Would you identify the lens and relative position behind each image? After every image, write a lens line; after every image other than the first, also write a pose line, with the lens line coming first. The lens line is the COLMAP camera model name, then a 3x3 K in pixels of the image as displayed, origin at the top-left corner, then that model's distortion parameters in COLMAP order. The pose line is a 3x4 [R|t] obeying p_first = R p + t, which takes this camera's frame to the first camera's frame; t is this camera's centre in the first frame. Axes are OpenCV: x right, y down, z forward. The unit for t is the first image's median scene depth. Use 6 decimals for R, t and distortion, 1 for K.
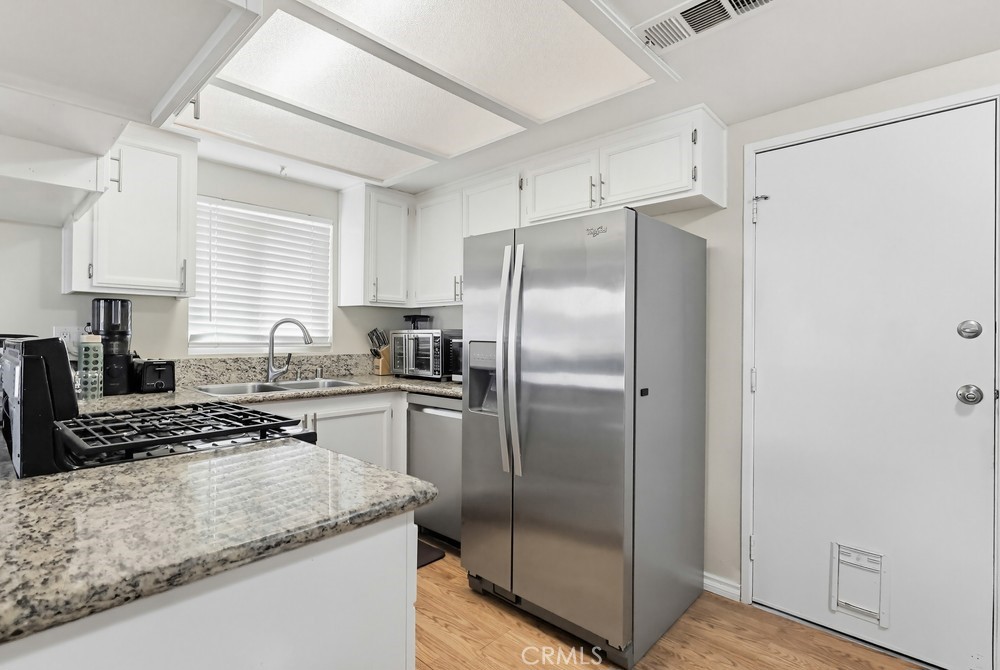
lens RADIAL K [[495.1, 0, 495.0], [0, 495.1, 334.0], [0, 0, 1]] dist [-0.000204, 0.000507]
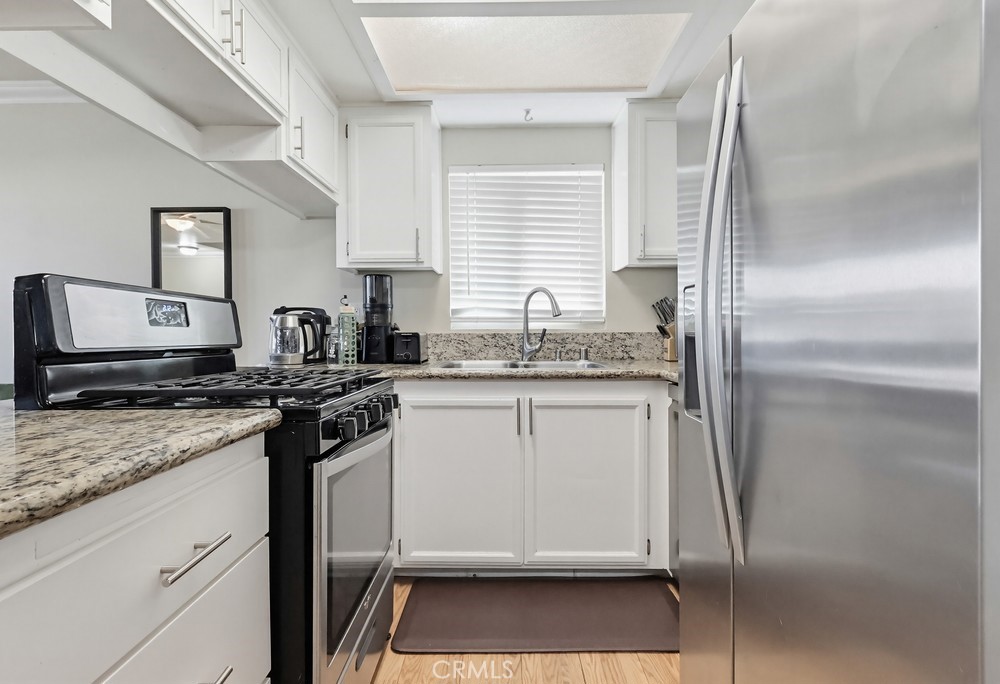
lens RADIAL K [[496.8, 0, 503.2], [0, 496.8, 338.7], [0, 0, 1]] dist [0.017874, -0.000013]
pose [[0.679178, 0.000344, -0.733974, 0.172639], [0.009263, 0.999916, 0.009039, 0.048557], [0.733915, -0.012938, 0.679118, 0.367809]]
